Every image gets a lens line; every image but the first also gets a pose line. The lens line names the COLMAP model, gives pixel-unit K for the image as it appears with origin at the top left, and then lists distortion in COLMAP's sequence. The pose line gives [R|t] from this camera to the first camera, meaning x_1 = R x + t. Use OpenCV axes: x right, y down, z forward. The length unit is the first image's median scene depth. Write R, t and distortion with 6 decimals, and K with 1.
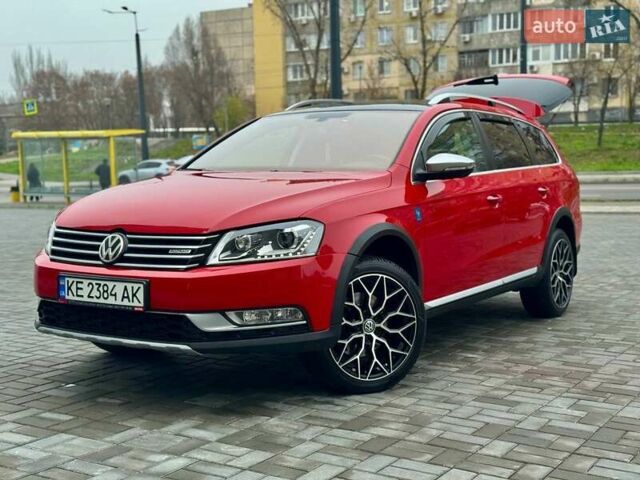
lens RADIAL K [[869.3, 0, 320.0], [0, 869.3, 240.0], [0, 0, 1]] dist [0.125392, -0.123331]
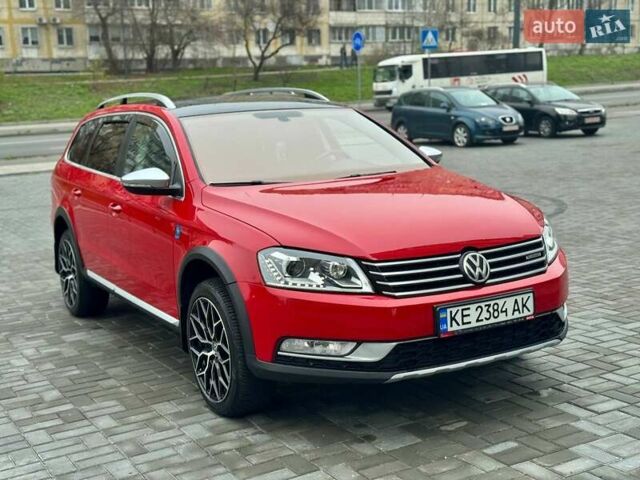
lens RADIAL K [[869.3, 0, 320.0], [0, 869.3, 240.0], [0, 0, 1]] dist [0.125392, -0.123331]
pose [[0.498947, -0.156370, 0.852409, -1.140805], [0.121948, 0.986469, 0.109581, -0.147421], [-0.858010, 0.049274, 0.511265, 0.647421]]
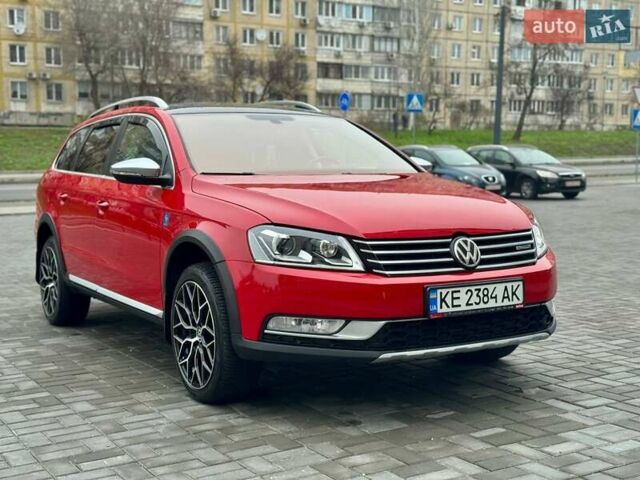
lens RADIAL K [[869.3, 0, 320.0], [0, 869.3, 240.0], [0, 0, 1]] dist [0.125392, -0.123331]
pose [[0.483415, -0.073774, 0.872277, -1.151812], [0.086683, 0.995579, 0.036162, -0.052992], [-0.871089, 0.058131, 0.487673, 0.665771]]
